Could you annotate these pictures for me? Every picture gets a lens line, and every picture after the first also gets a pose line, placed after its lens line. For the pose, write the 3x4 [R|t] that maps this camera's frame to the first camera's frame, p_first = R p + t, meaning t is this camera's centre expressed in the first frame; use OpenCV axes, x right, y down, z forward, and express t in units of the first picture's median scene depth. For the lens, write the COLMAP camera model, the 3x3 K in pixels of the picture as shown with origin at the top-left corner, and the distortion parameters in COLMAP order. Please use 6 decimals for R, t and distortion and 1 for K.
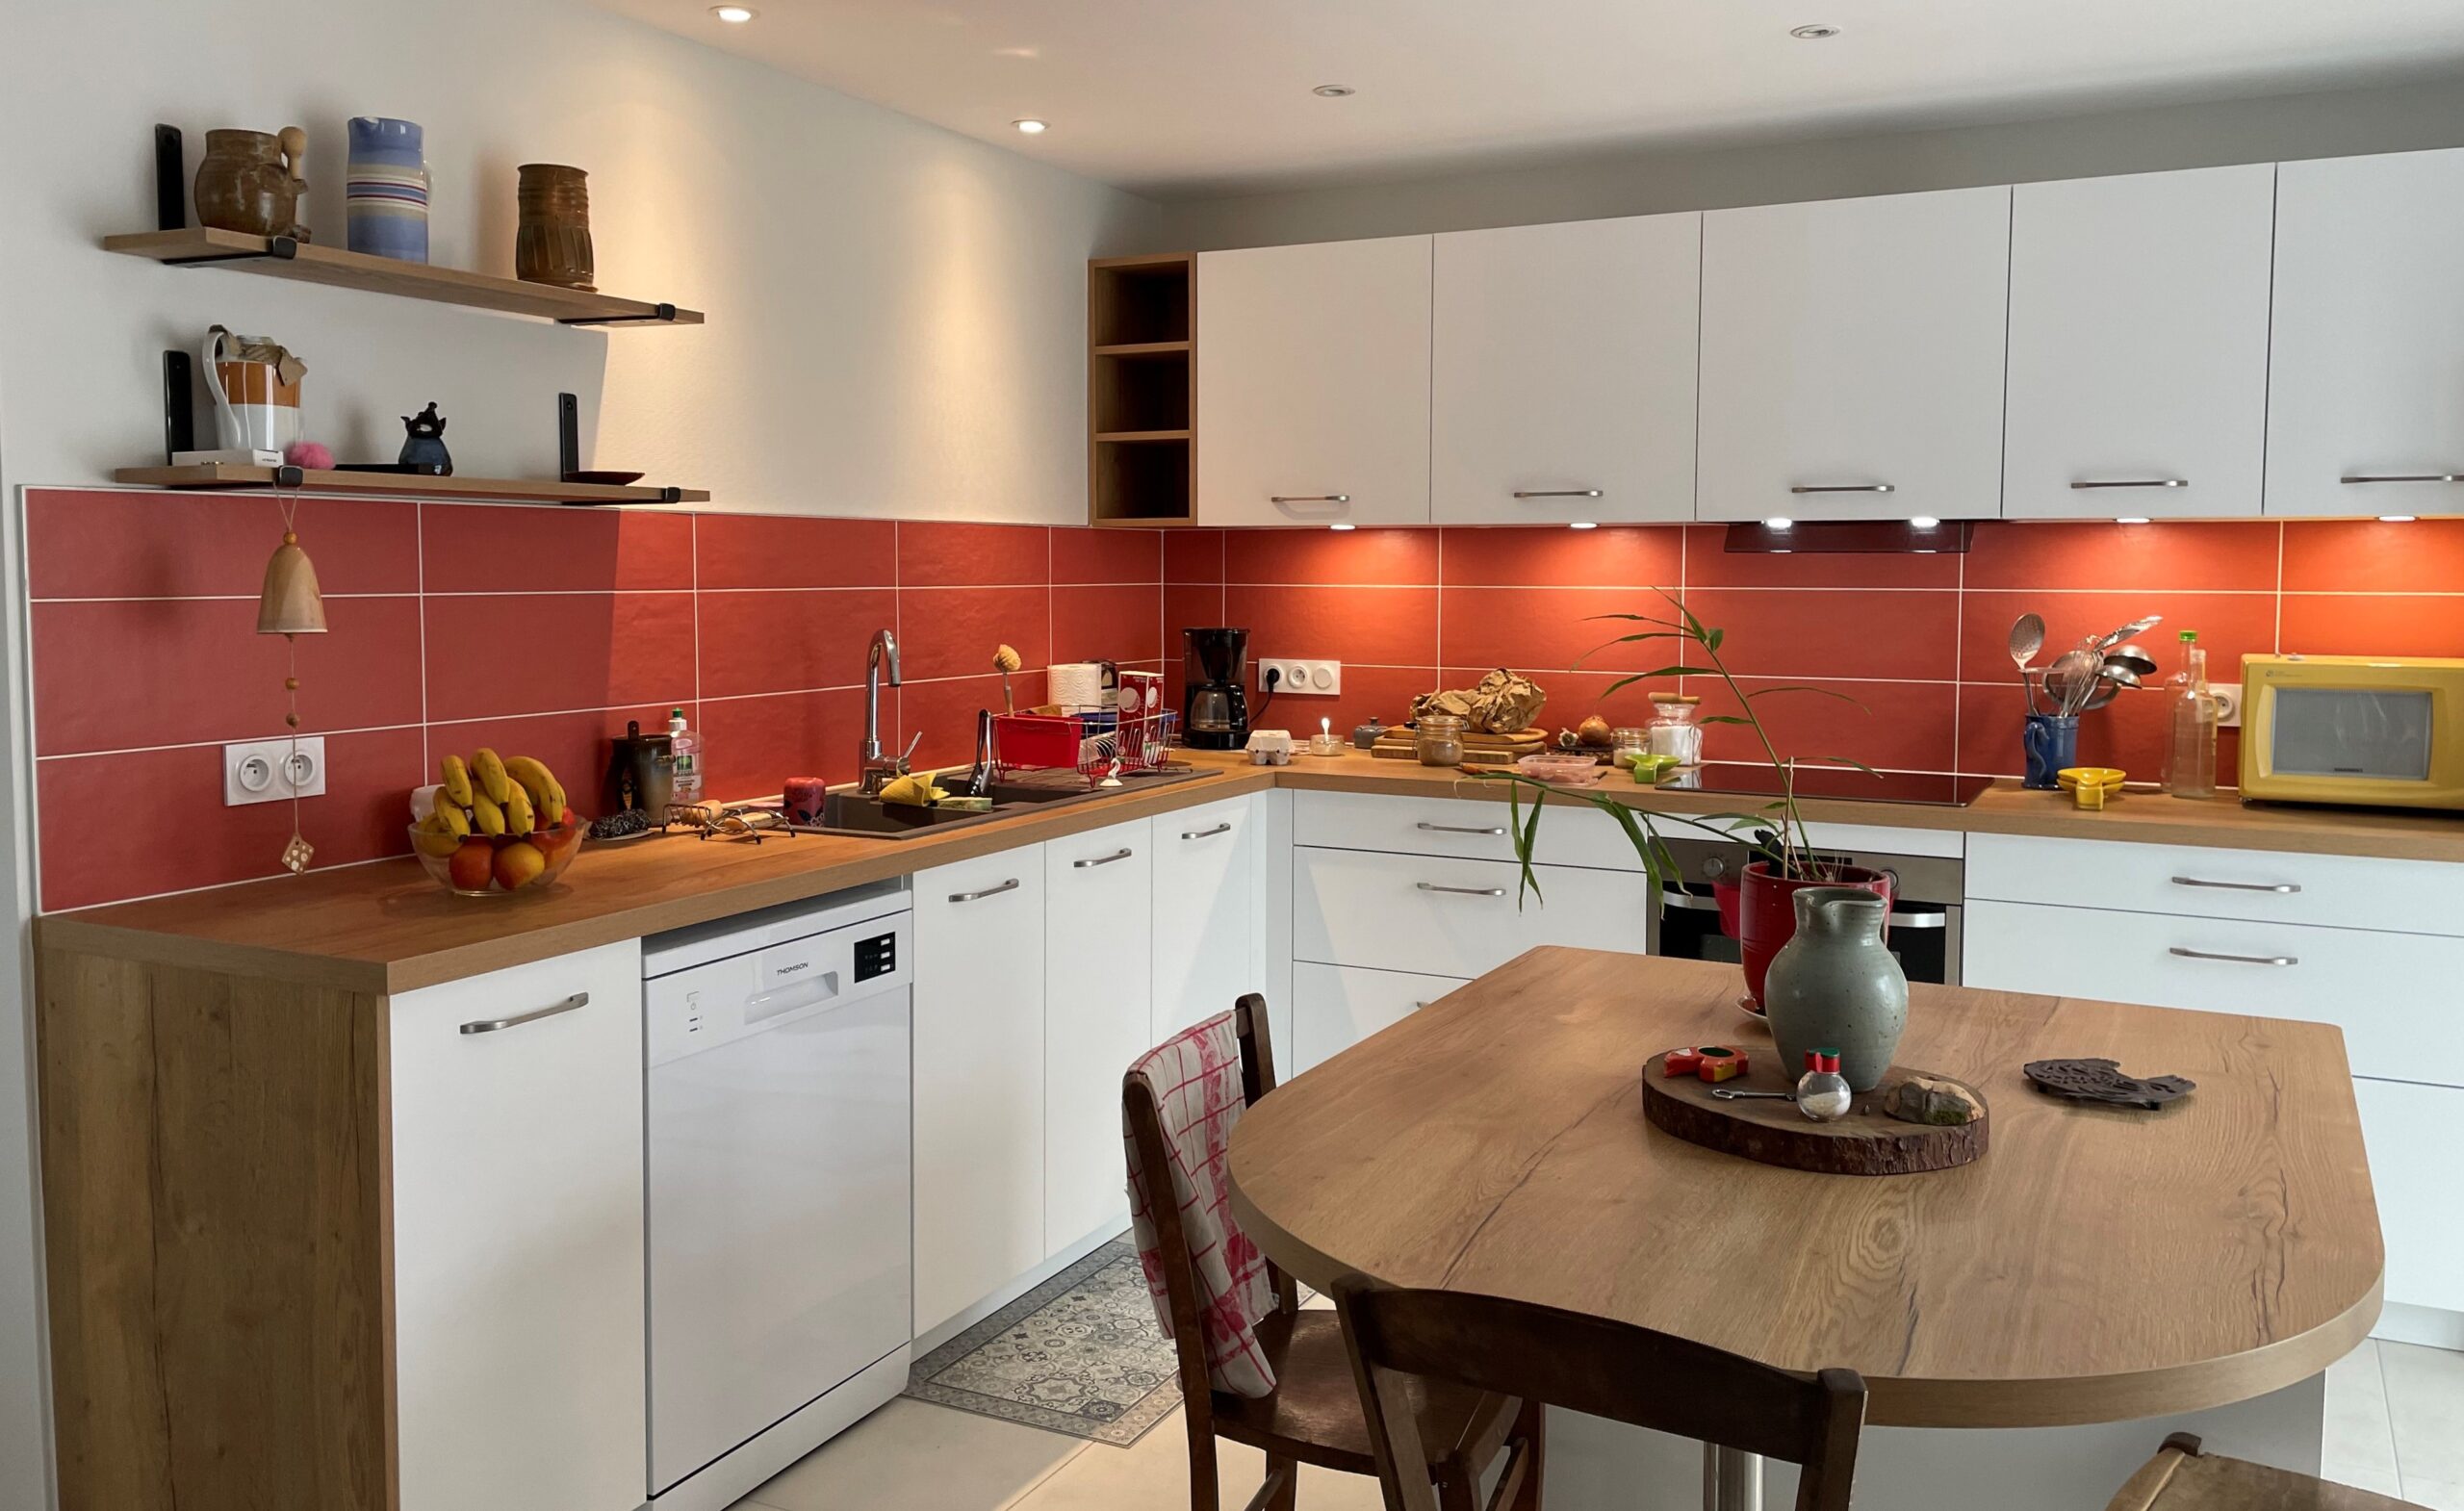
lens RADIAL K [[1951.3, 0, 1239.7], [0, 1951.3, 691.2], [0, 0, 1]] dist [0.092279, -0.105801]
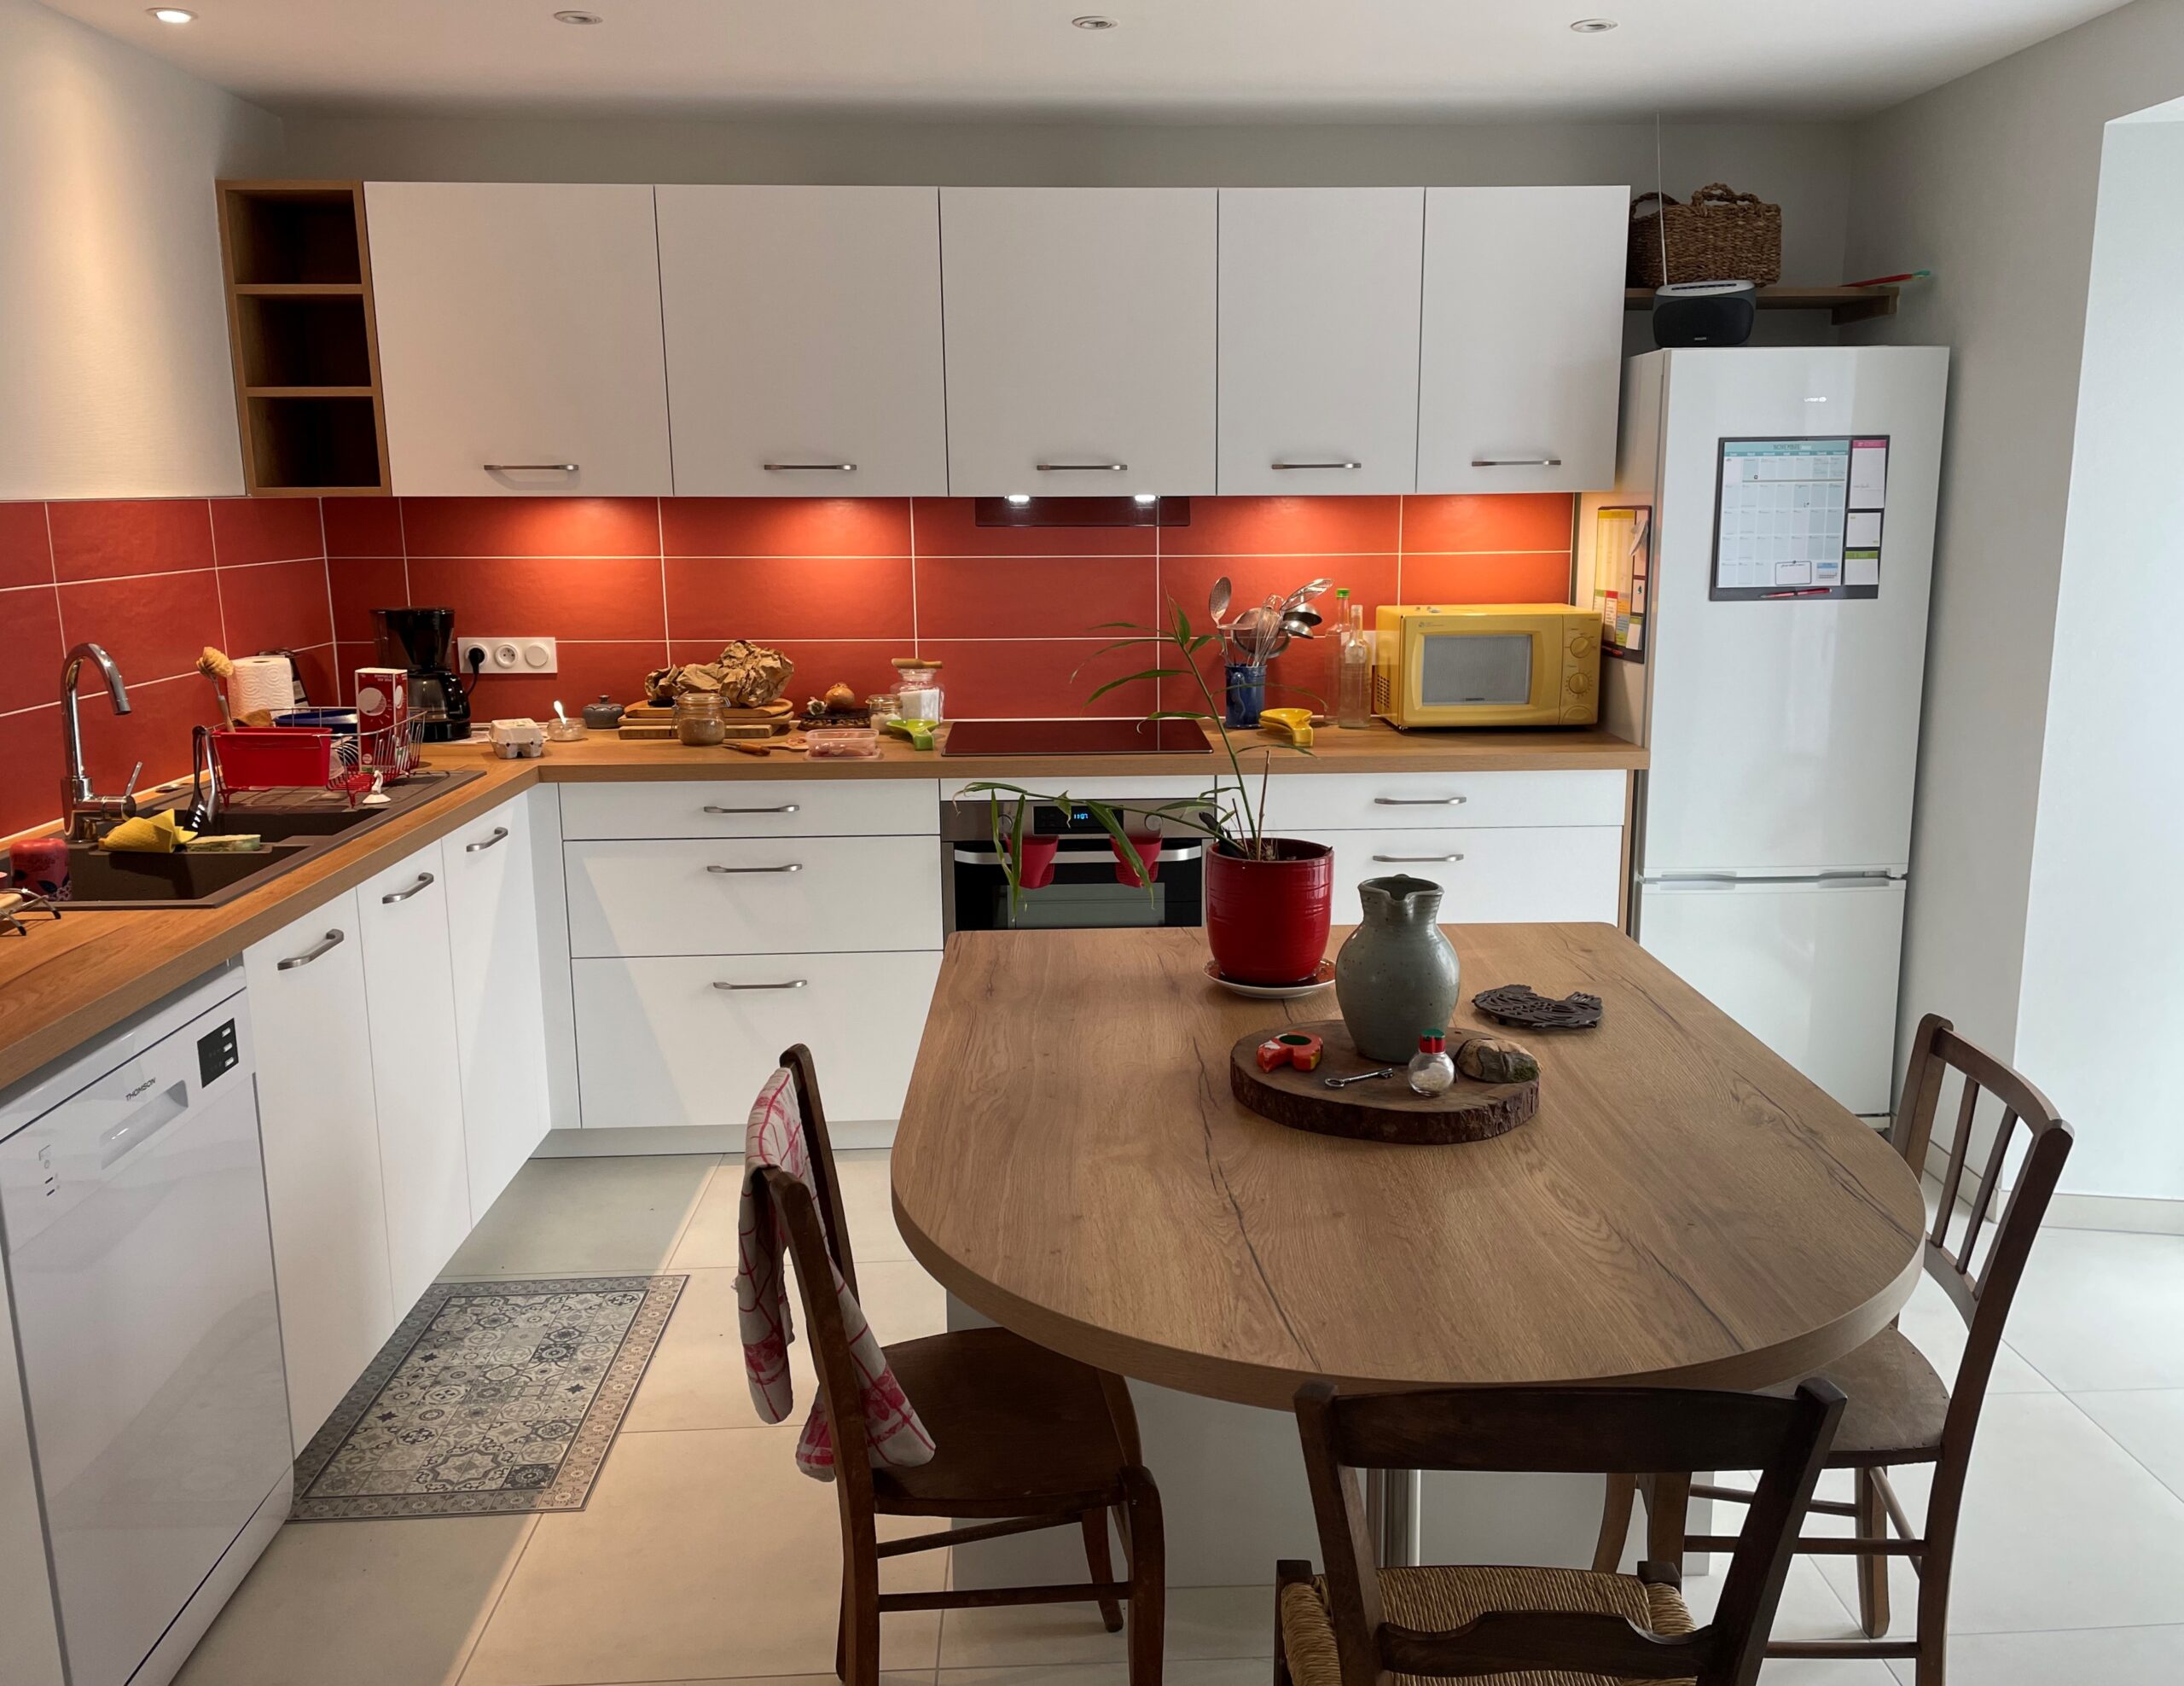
lens RADIAL K [[1749.4, 0, 1144.5], [0, 1749.4, 830.7], [0, 0, 1]] dist [0.103436, -0.129590]
pose [[0.869983, -0.102733, 0.482260, -0.180548], [0.040733, 0.989685, 0.137345, -0.042031], [-0.491396, -0.099844, 0.865194, 0.142172]]
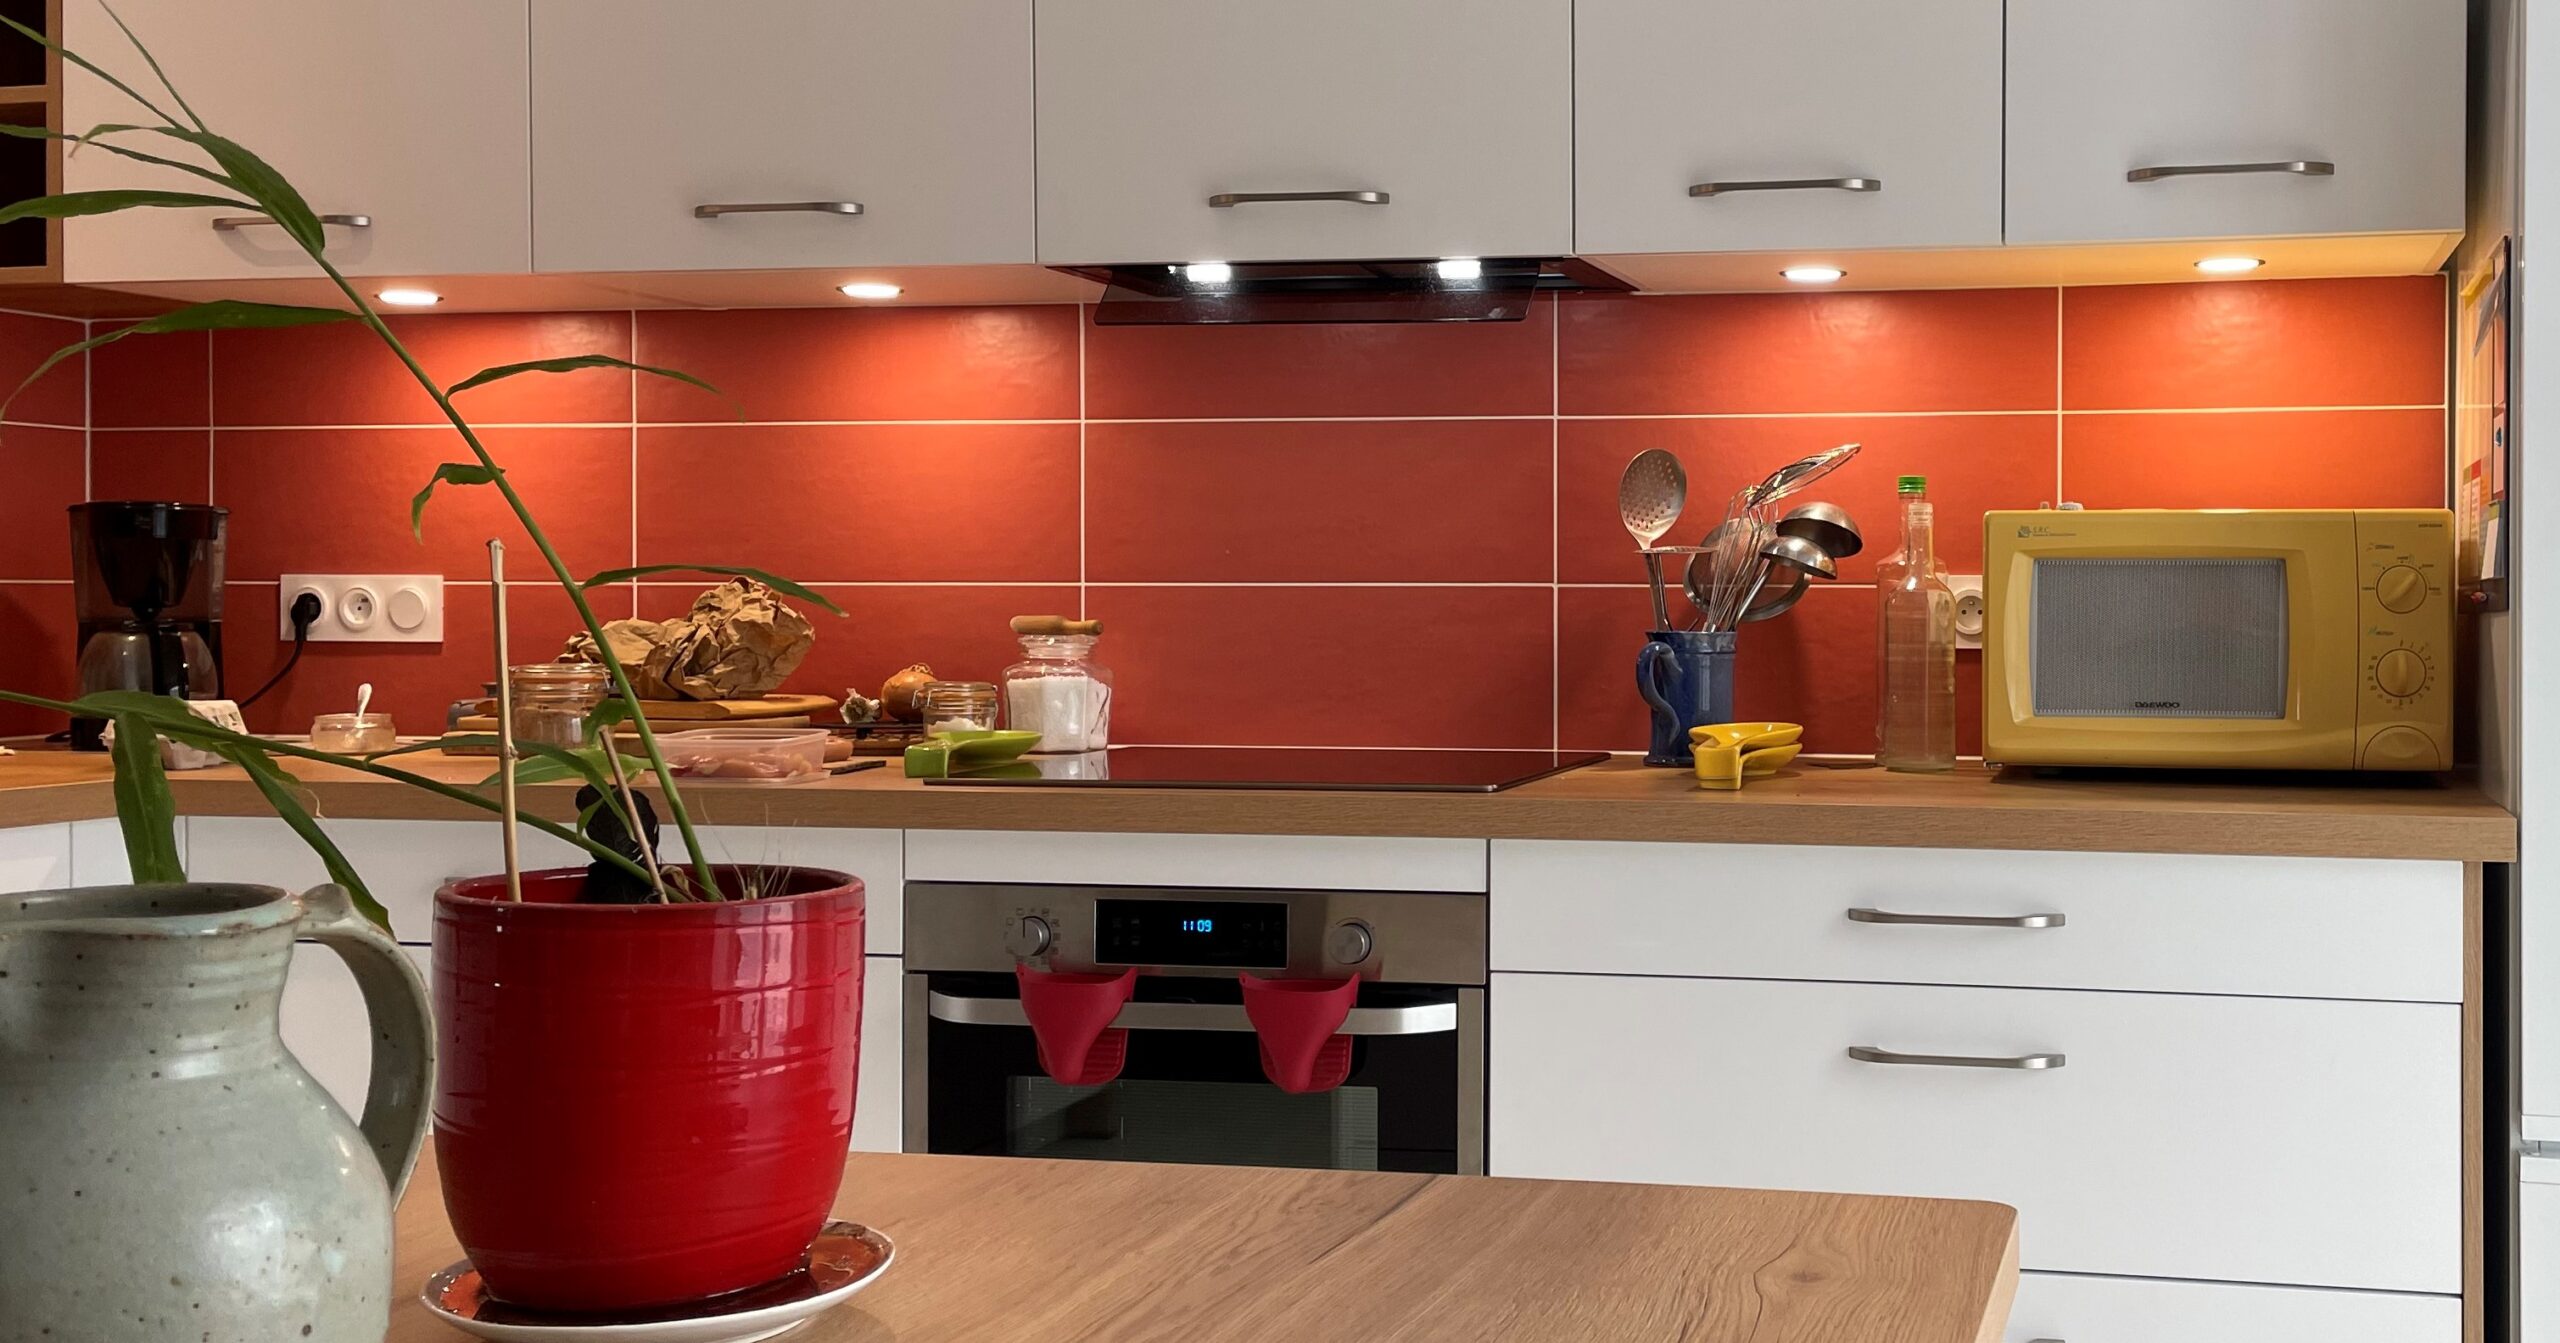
lens RADIAL K [[2602.1, 0, 1731.2], [0, 2602.1, 603.4], [0, 0, 1]] dist [0.053234, 0.000000]
pose [[0.959709, -0.002480, 0.280985, 0.259890], [0.019593, 0.998118, -0.058109, 0.054977], [-0.280312, 0.061273, 0.957951, 0.365333]]
